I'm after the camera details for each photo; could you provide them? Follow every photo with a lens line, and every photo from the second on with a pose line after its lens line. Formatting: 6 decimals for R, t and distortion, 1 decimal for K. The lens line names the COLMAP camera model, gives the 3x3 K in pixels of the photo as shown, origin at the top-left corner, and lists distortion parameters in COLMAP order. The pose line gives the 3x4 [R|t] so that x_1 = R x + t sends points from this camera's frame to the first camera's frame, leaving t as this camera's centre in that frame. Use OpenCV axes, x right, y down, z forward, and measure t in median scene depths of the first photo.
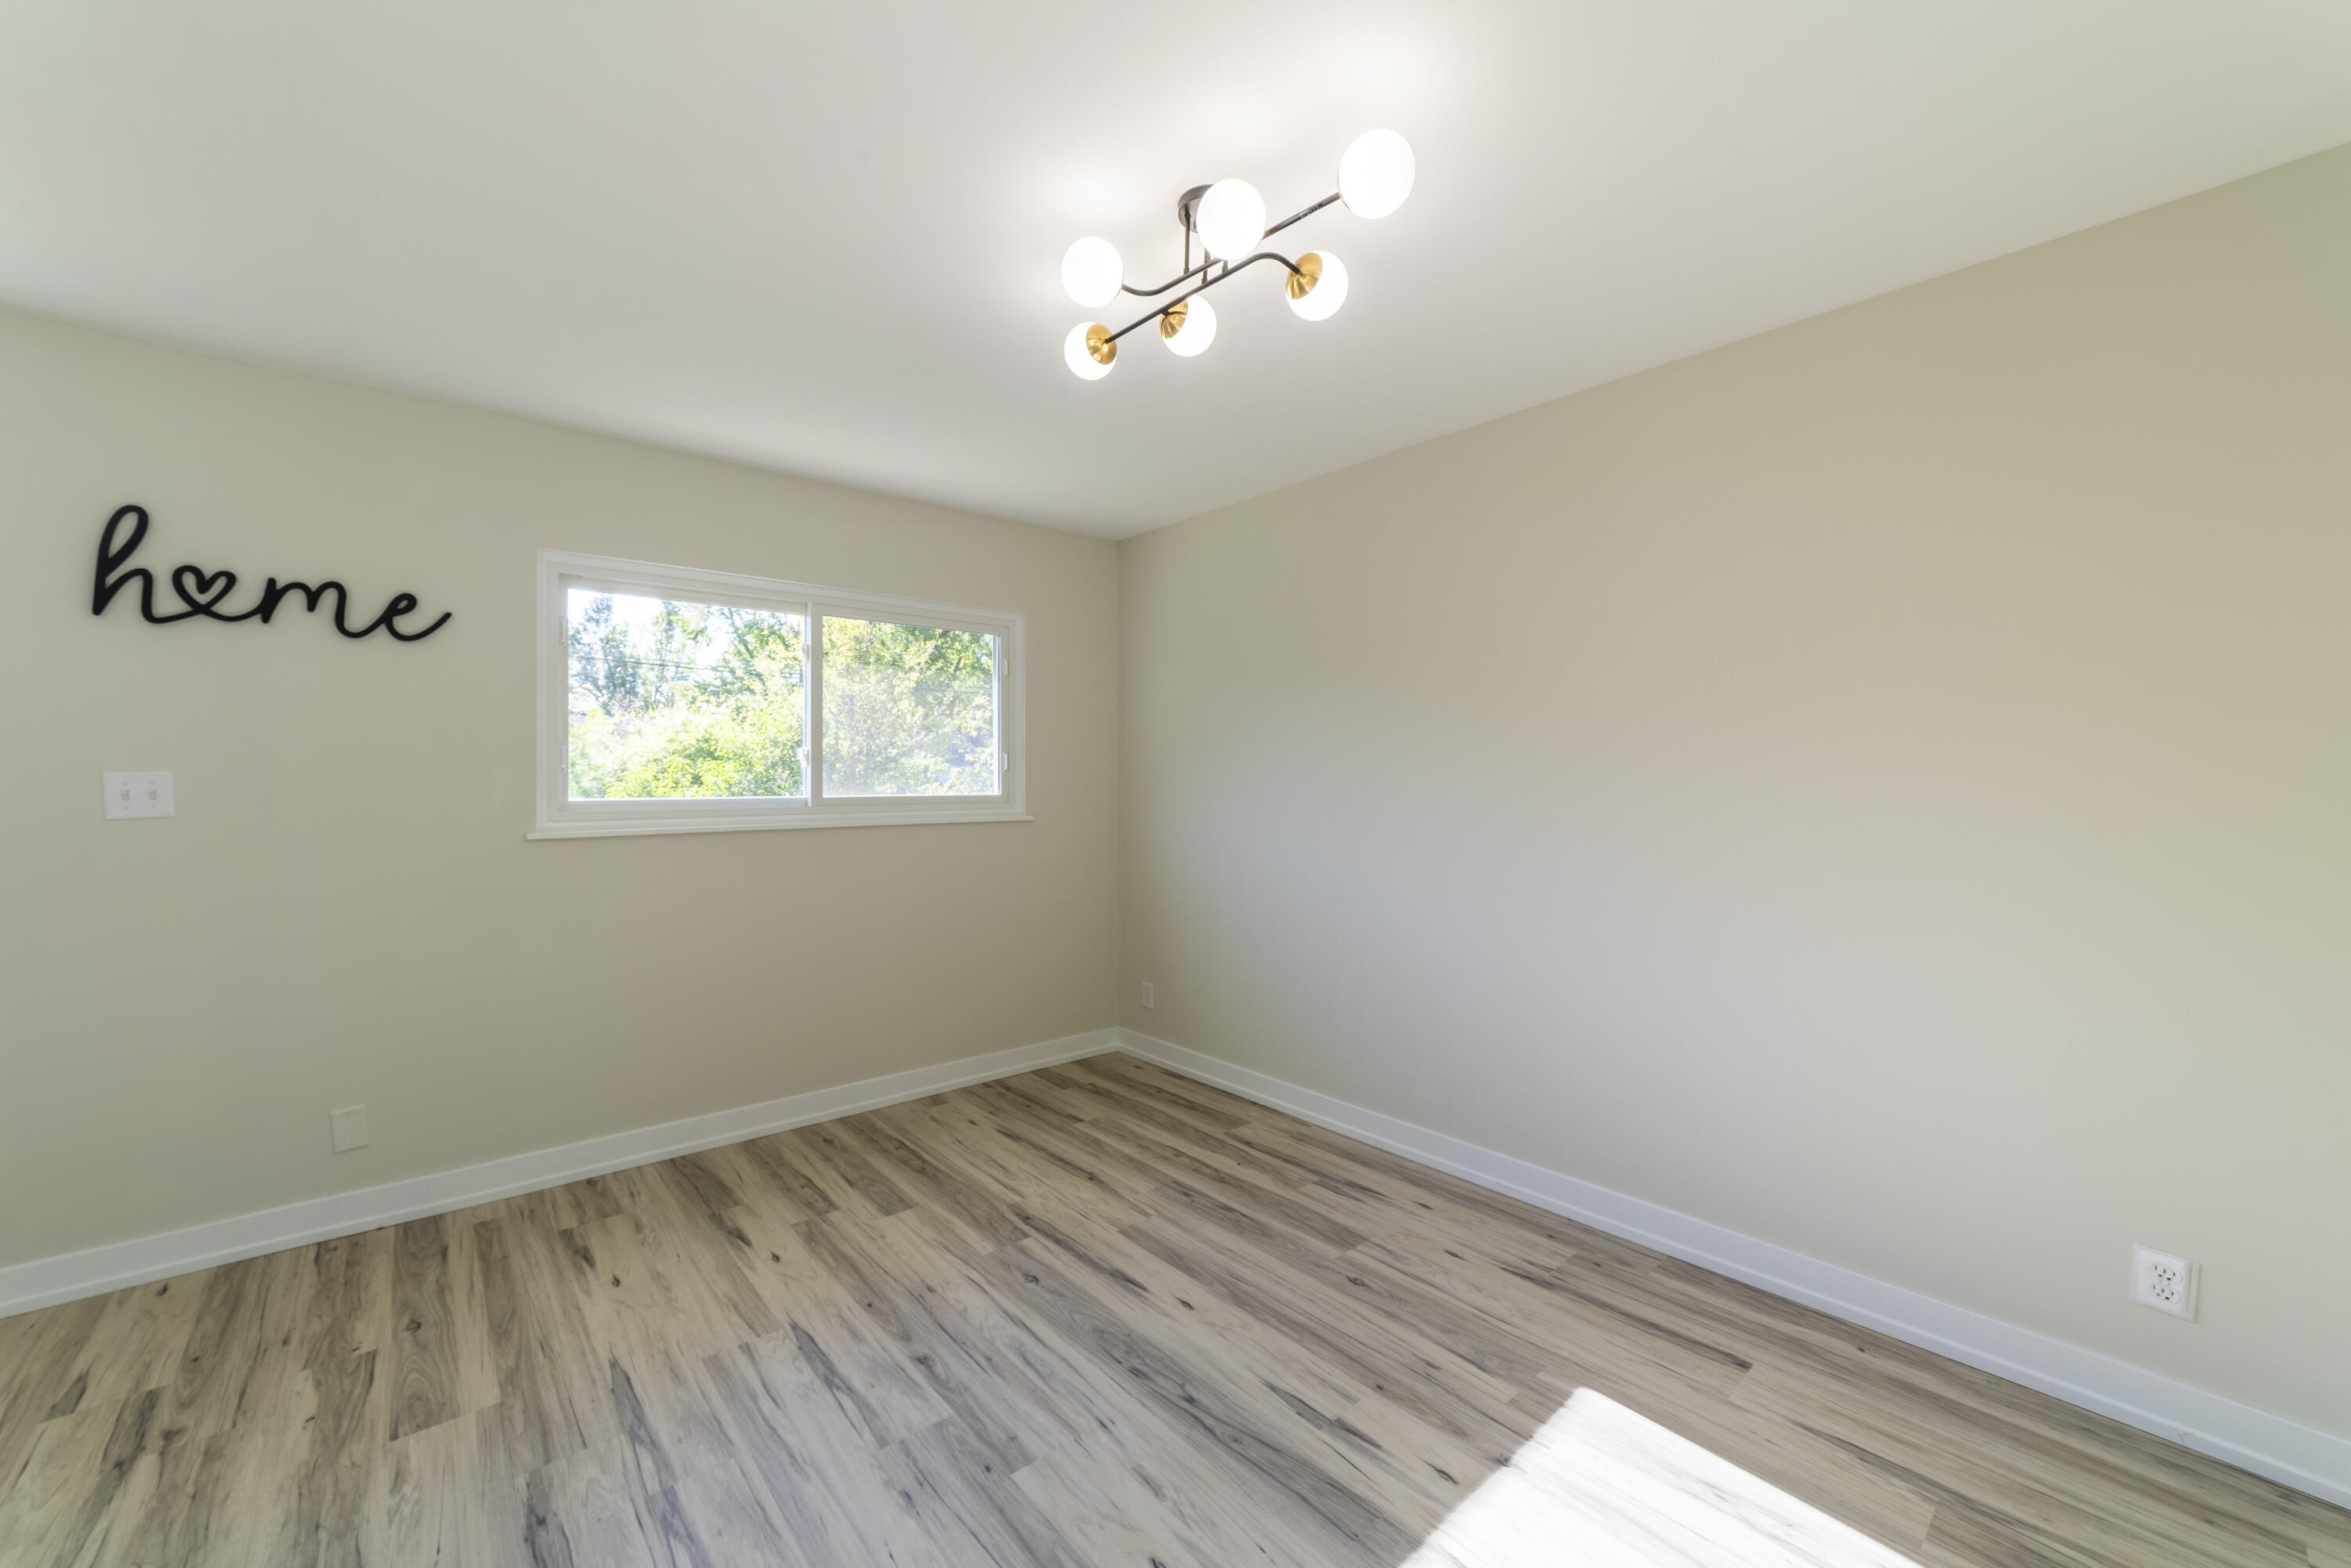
lens RADIAL K [[897.5, 0, 1151.4], [0, 897.5, 768.5], [0, 0, 1]] dist [-0.021288, 0.006936]
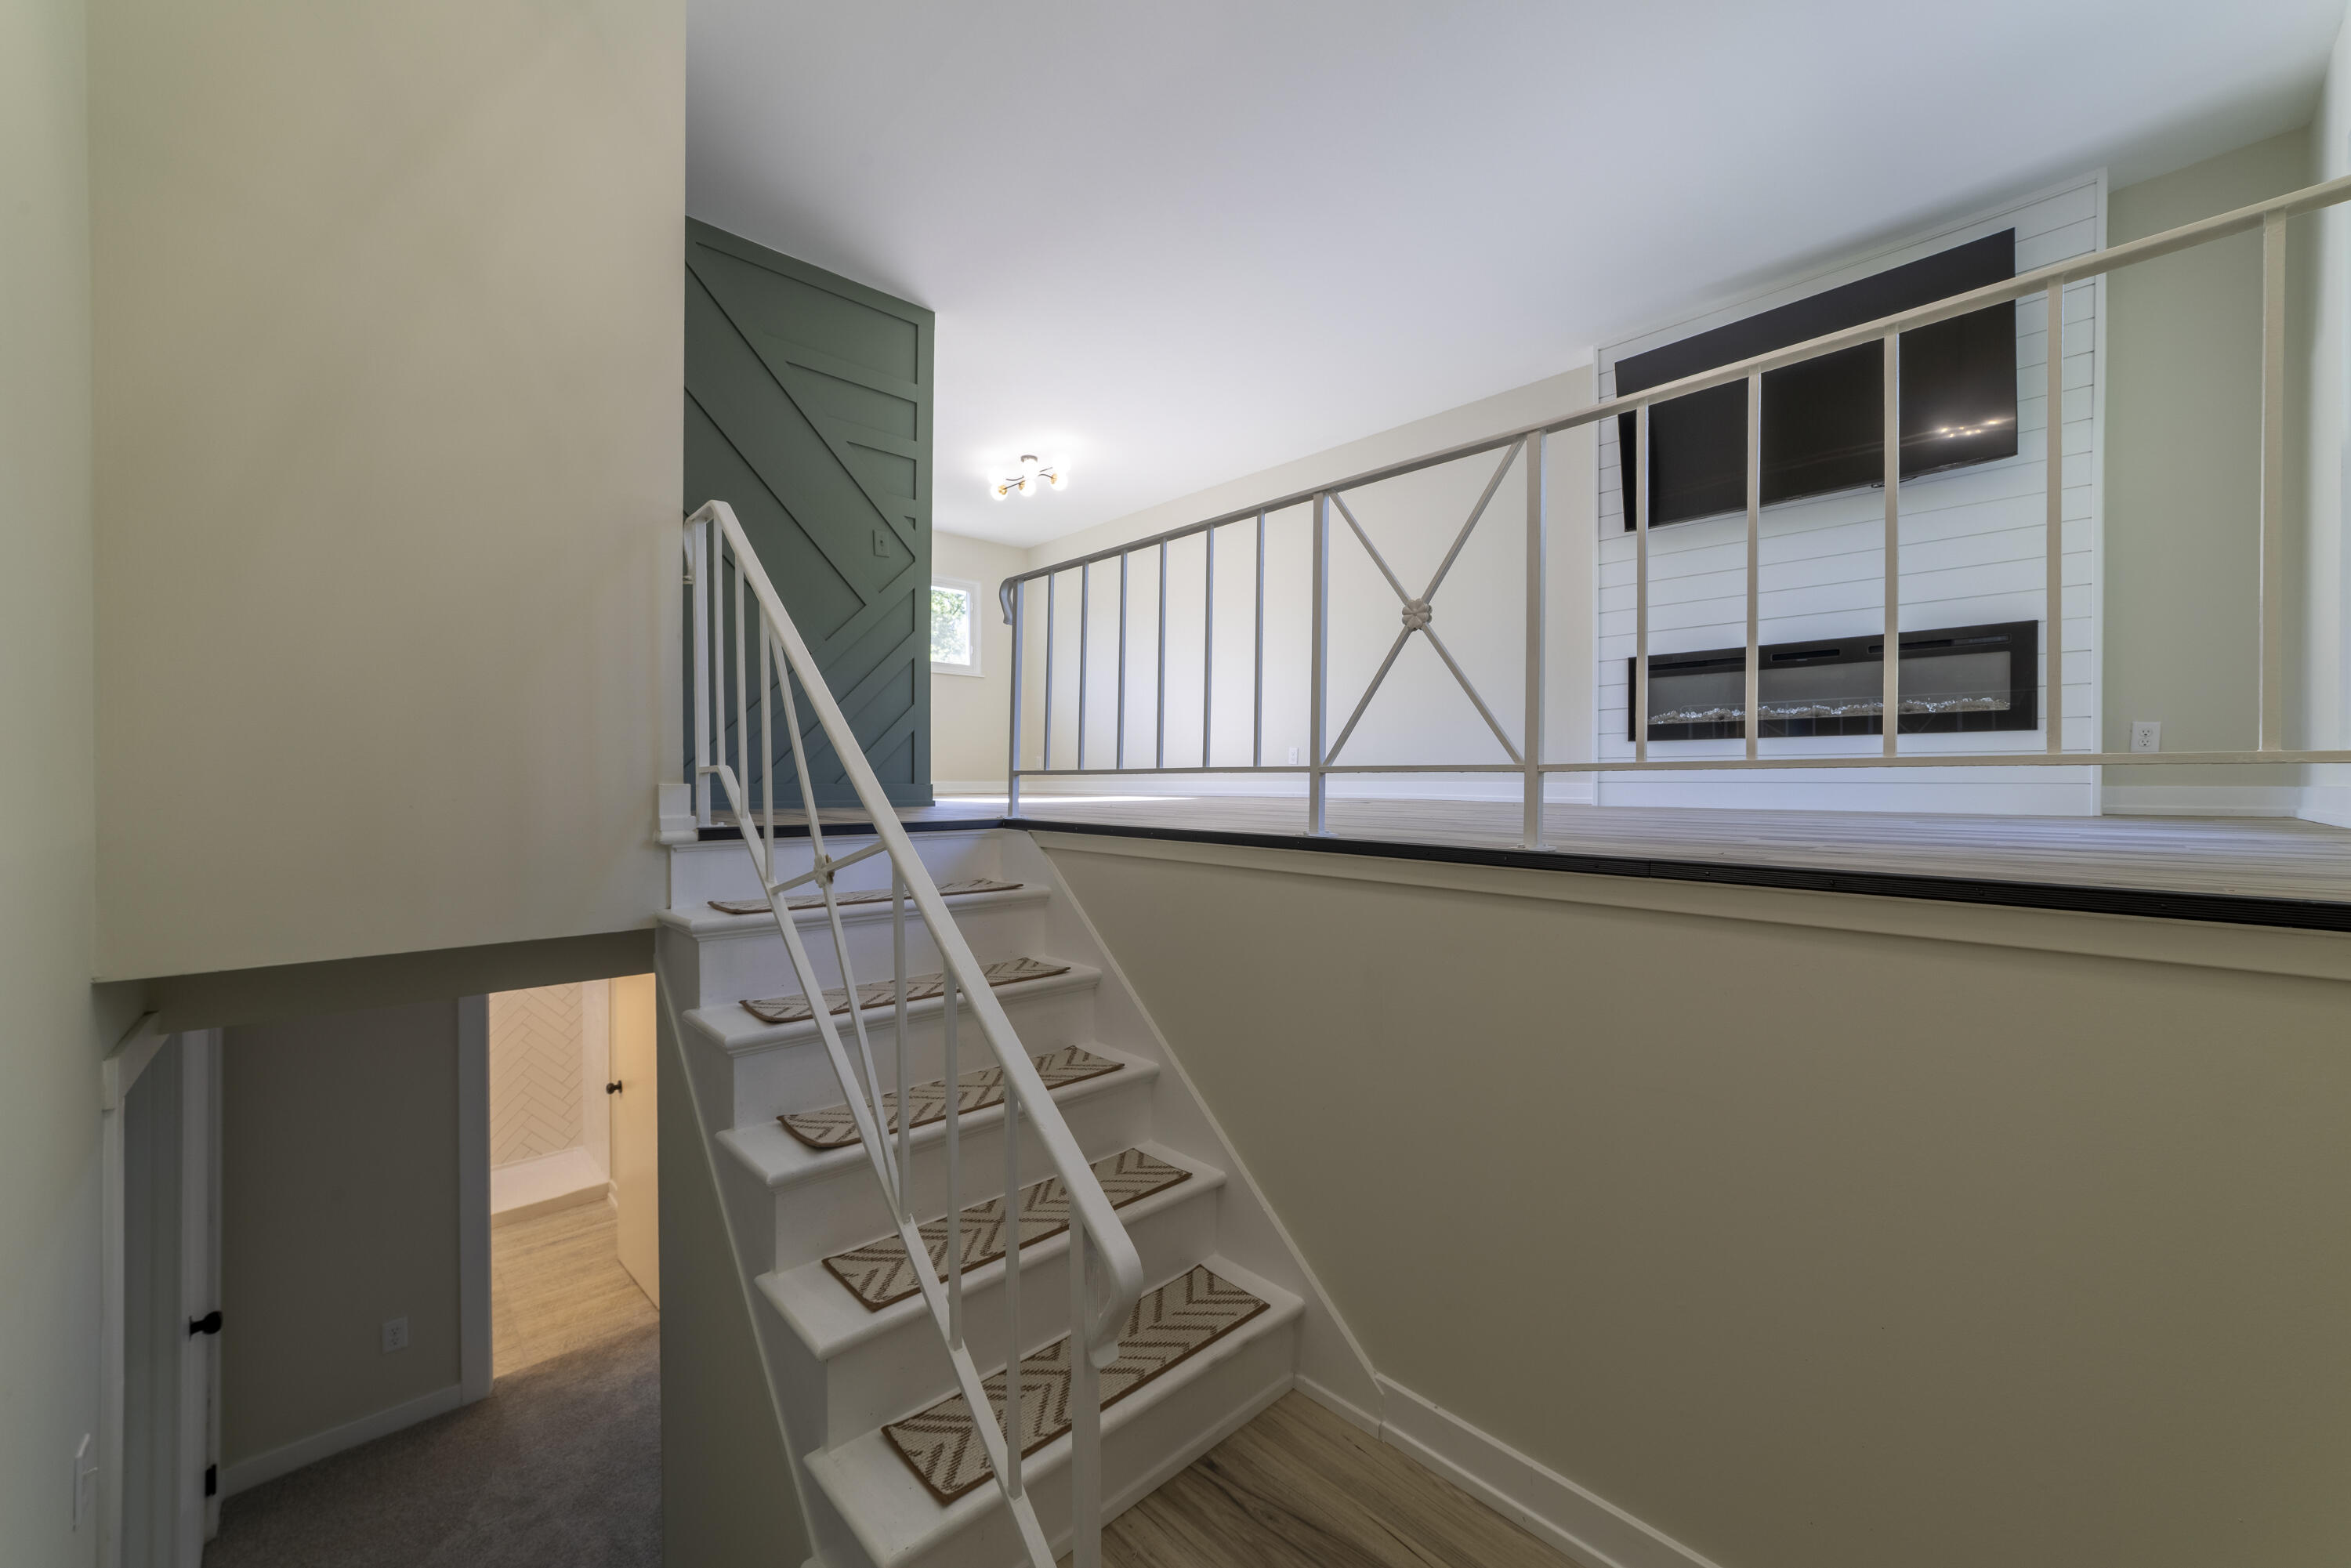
lens RADIAL K [[897.5, 0, 1161.9], [0, 897.5, 780.5], [0, 0, 1]] dist [-0.021288, 0.006936]
pose [[0.998780, 0.001339, 0.049370, 0.315722], [-0.001943, 0.999924, 0.012188, 0.477171], [-0.049350, -0.012269, 0.998706, -1.997956]]
